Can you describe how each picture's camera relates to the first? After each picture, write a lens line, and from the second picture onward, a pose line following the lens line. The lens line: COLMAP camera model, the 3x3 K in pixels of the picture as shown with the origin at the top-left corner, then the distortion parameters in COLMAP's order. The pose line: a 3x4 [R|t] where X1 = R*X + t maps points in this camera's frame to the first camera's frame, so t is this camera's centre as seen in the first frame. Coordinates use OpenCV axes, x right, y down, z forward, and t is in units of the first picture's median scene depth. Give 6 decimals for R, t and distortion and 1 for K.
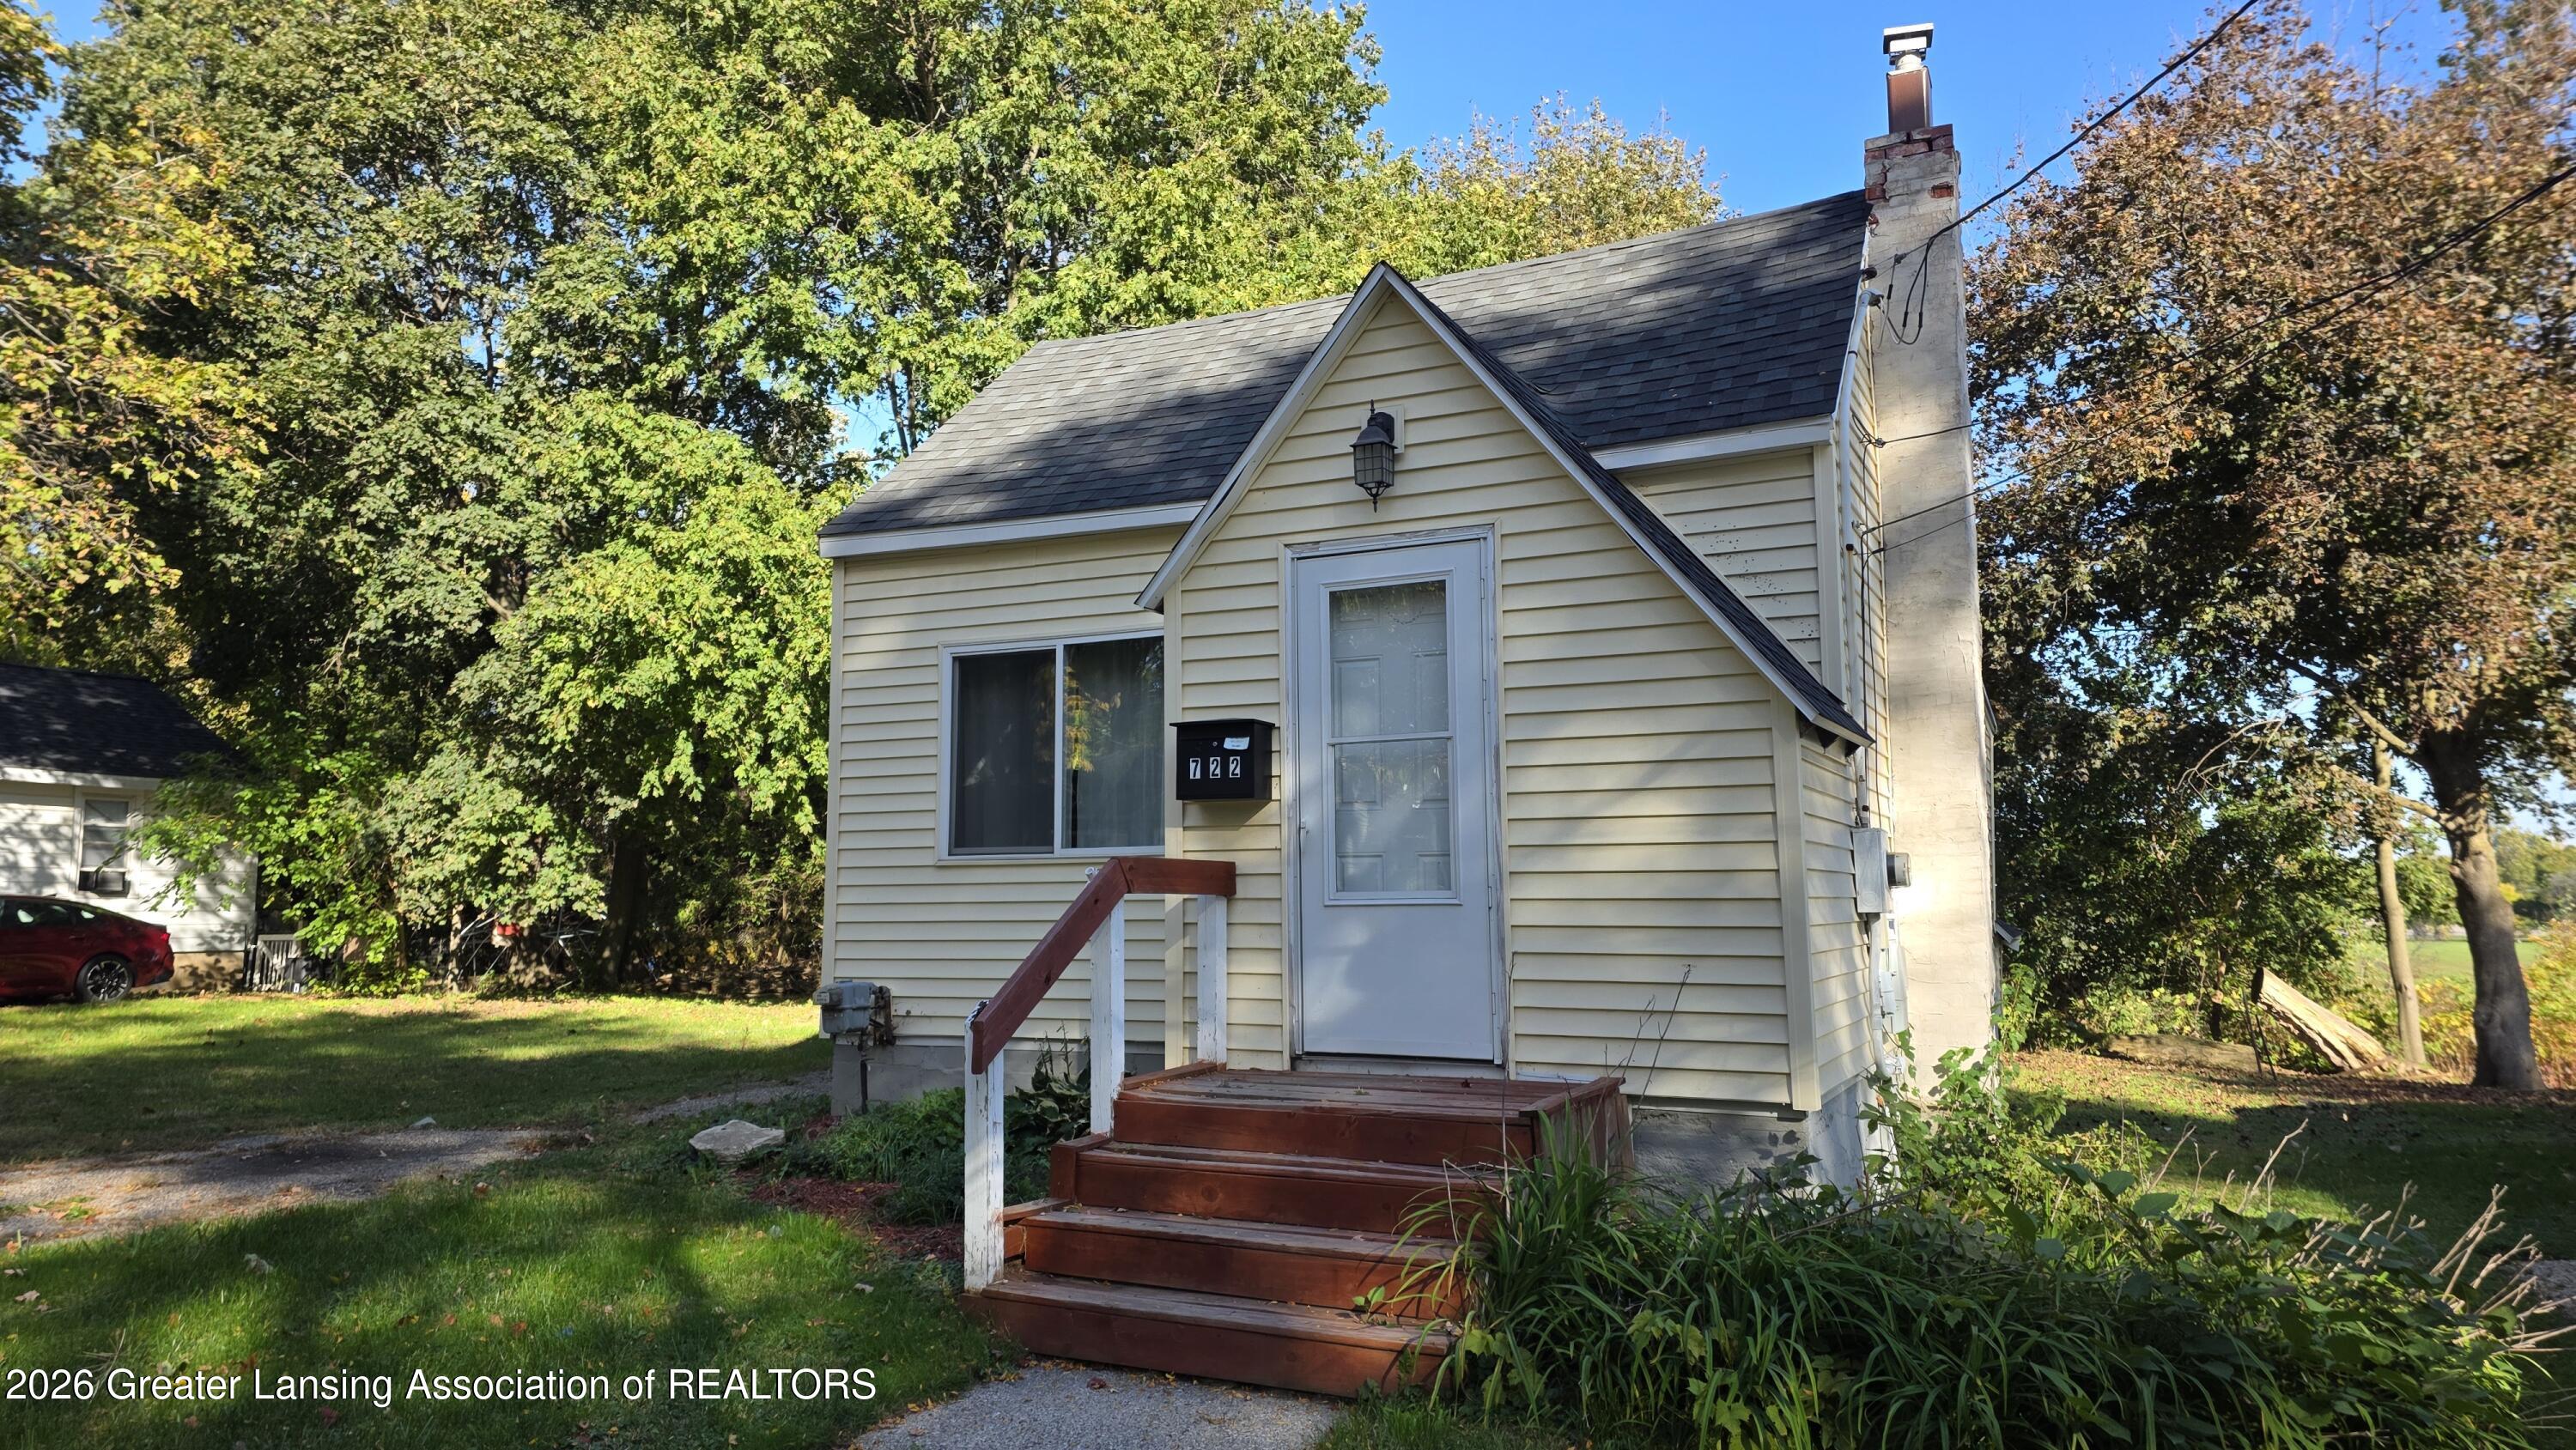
lens RADIAL K [[1741.0, 0, 1266.9], [0, 1741.0, 702.8], [0, 0, 1]] dist [0.065276, -0.059422]
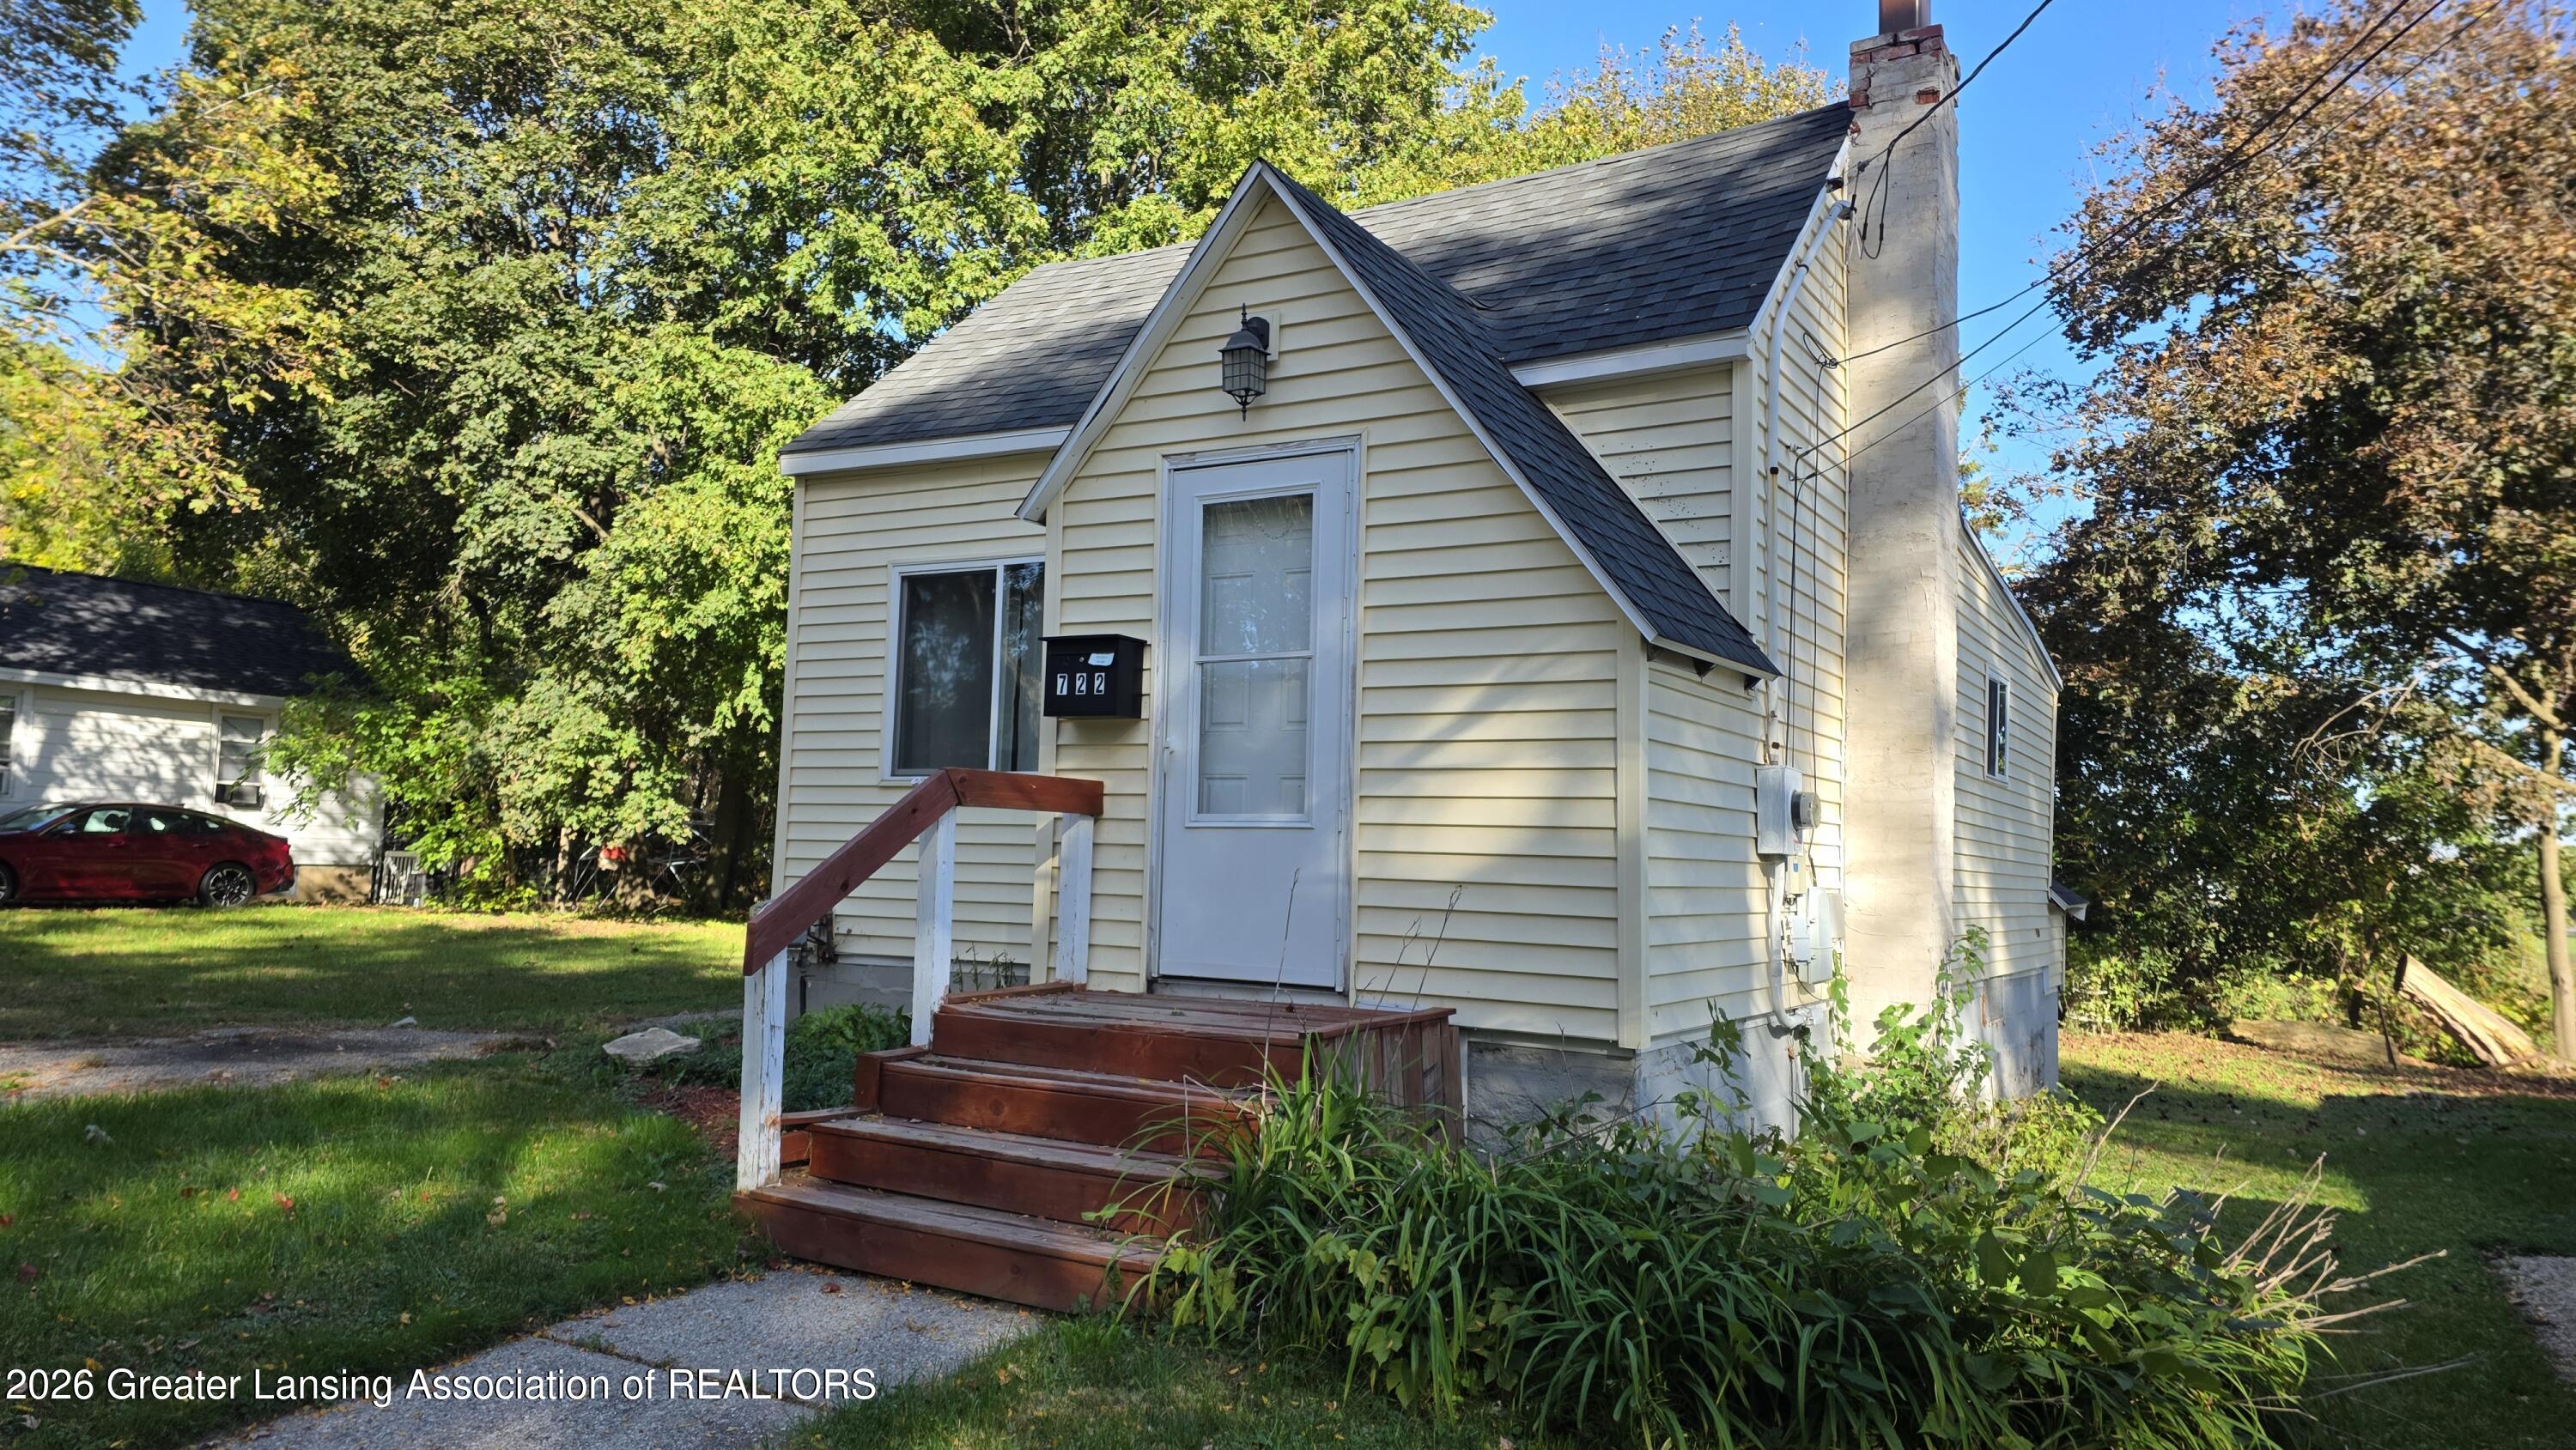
lens RADIAL K [[1741.0, 0, 1288.3], [0, 1741.0, 714.9], [0, 0, 1]] dist [0.065276, -0.059422]
pose [[0.996312, 0.025938, -0.081792, 0.068134], [-0.023392, 0.999216, 0.031928, 0.008645], [0.082557, -0.029897, 0.996138, 0.014495]]
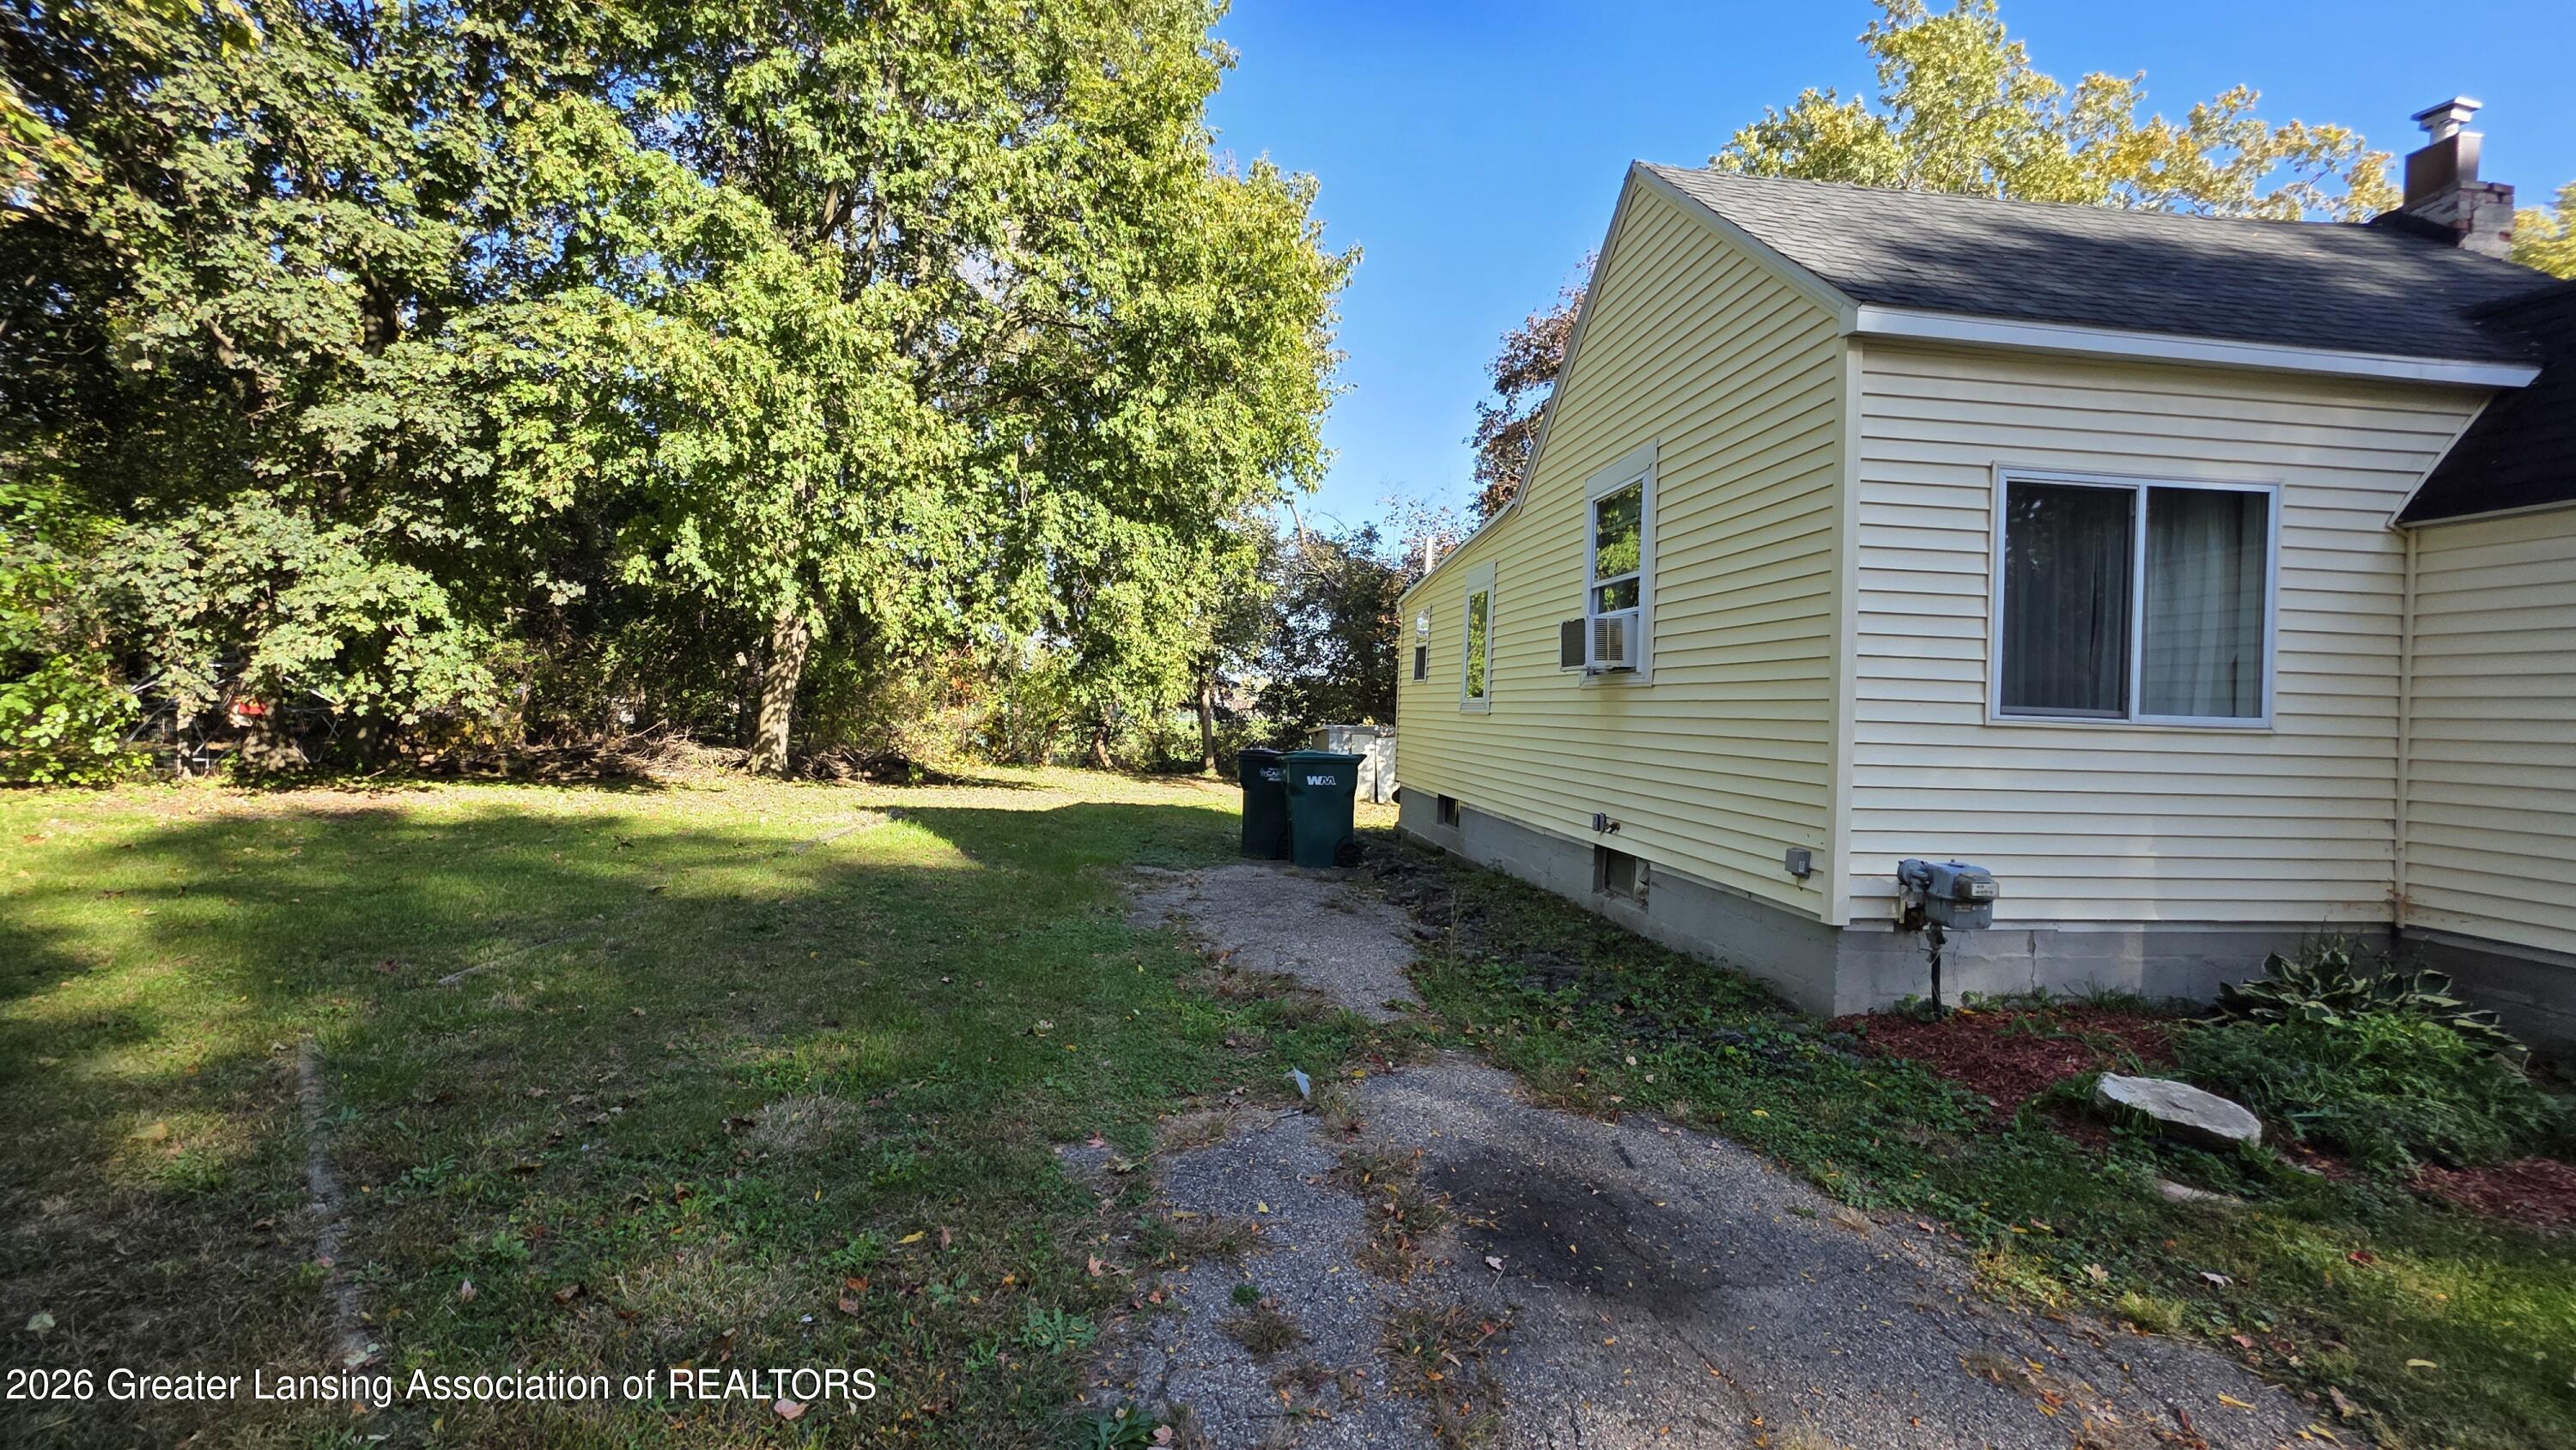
lens RADIAL K [[1037.6, 0, 1265.6], [0, 1037.6, 707.7], [0, 0, 1]] dist [0.000403, -0.000449]
pose [[0.843405, 0.028016, 0.536547, -0.418452], [-0.096626, 0.990266, 0.100180, 0.037047], [-0.528517, -0.136336, 0.837903, 0.418620]]
